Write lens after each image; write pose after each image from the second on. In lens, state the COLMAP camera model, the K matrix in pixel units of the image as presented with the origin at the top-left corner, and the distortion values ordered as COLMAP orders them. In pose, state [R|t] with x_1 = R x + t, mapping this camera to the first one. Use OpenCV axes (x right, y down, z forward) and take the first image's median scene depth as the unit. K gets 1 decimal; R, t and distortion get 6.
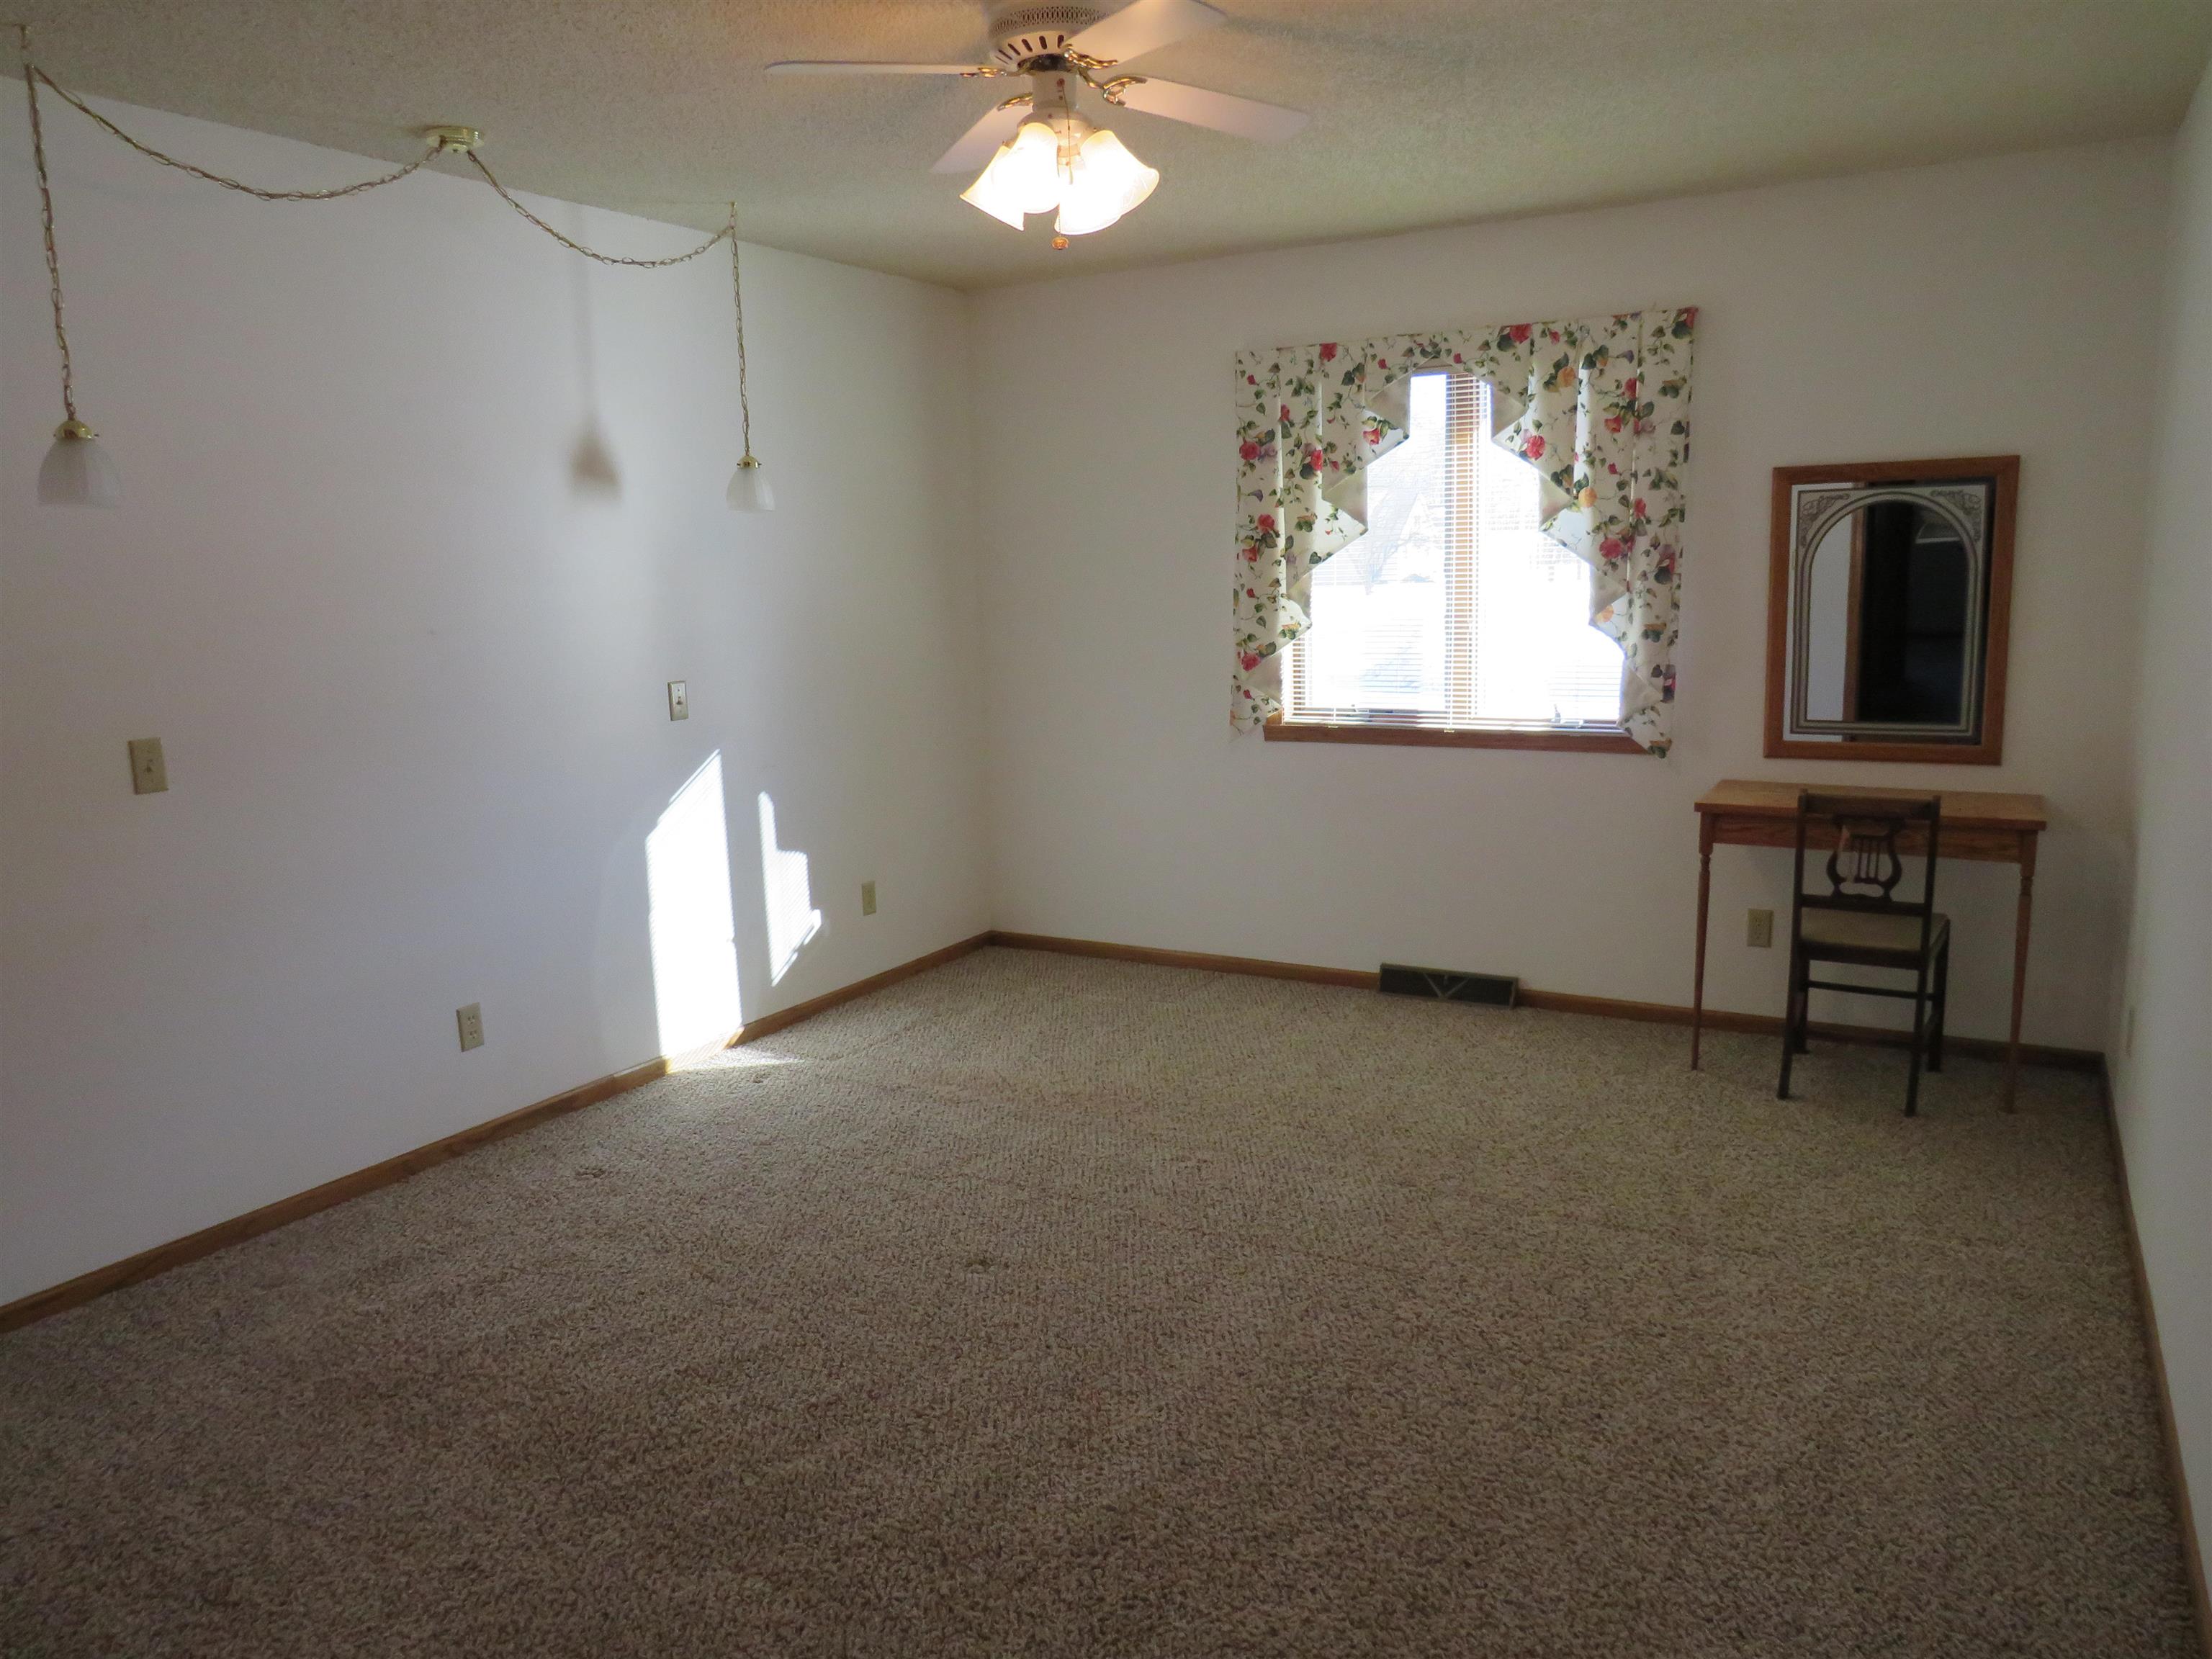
lens RADIAL K [[1567.7, 0, 1110.5], [0, 1567.7, 821.7], [0, 0, 1]] dist [-0.031663, 0.018097]
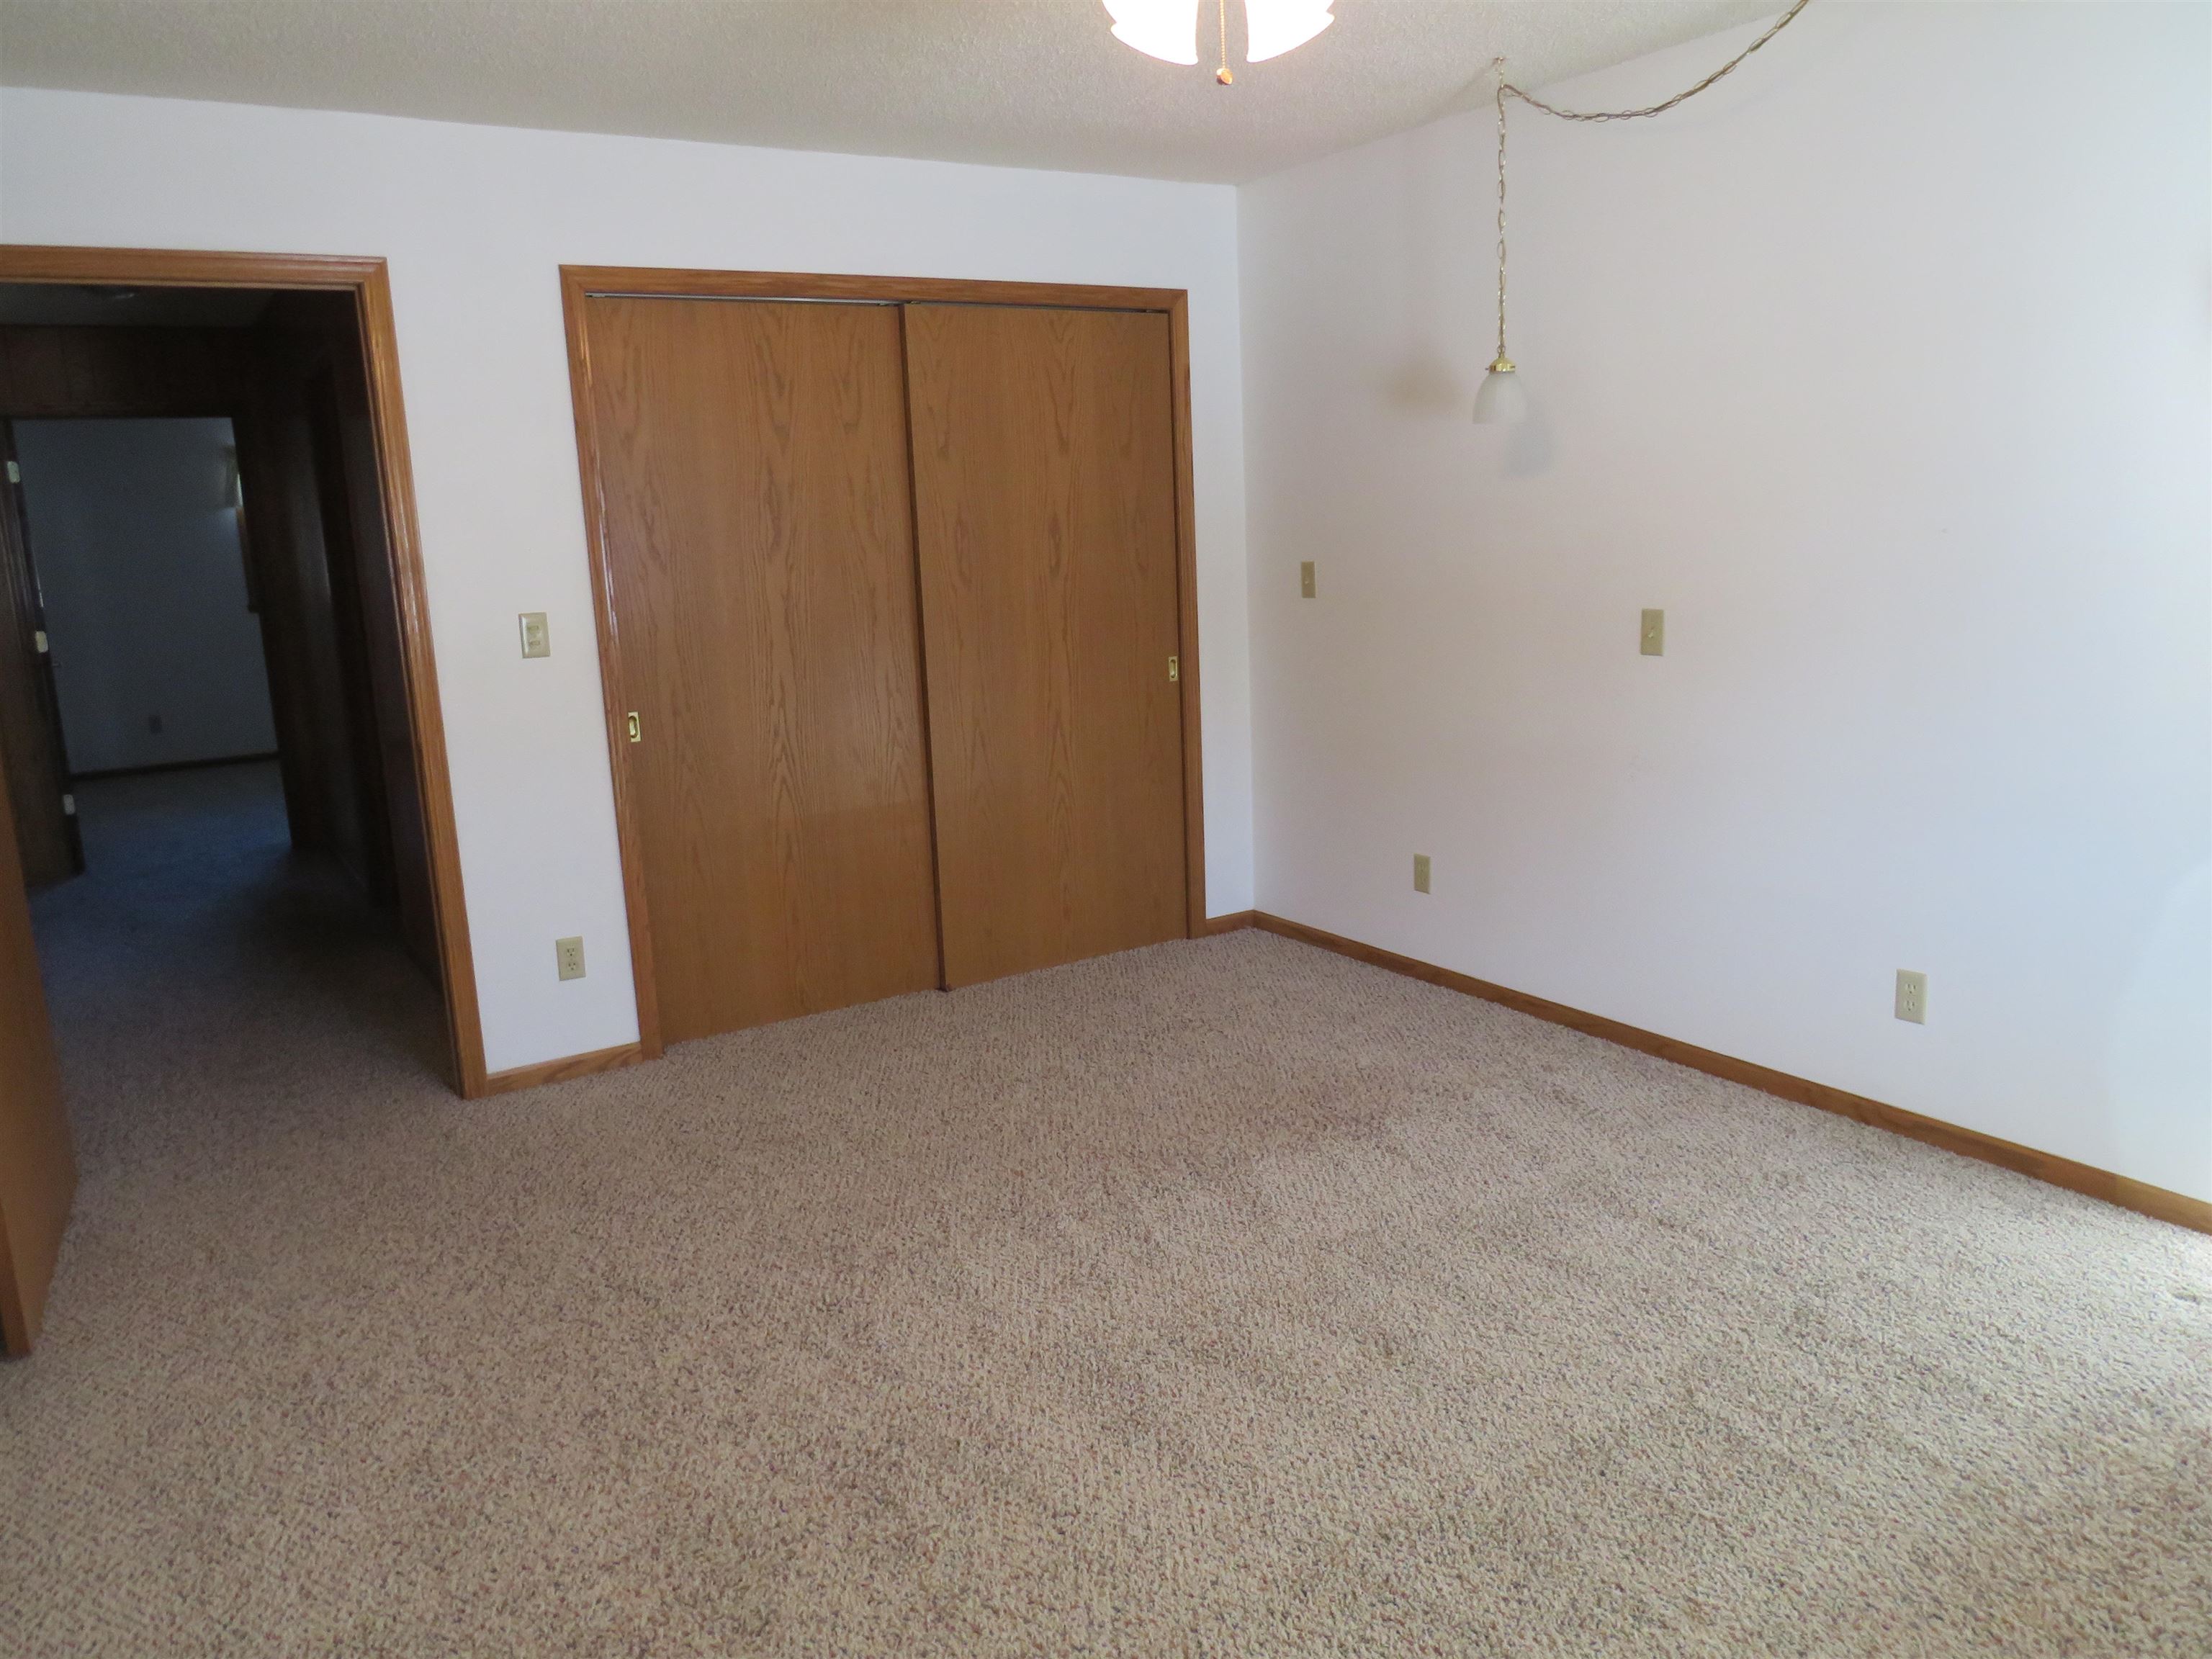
lens RADIAL K [[1567.7, 0, 1111.5], [0, 1567.7, 835.7], [0, 0, 1]] dist [-0.031663, 0.018097]
pose [[-0.445421, 0.225806, -0.866378, 0.618769], [-0.100803, 0.948873, 0.299131, -0.200320], [0.889628, 0.220573, -0.399886, 1.131484]]
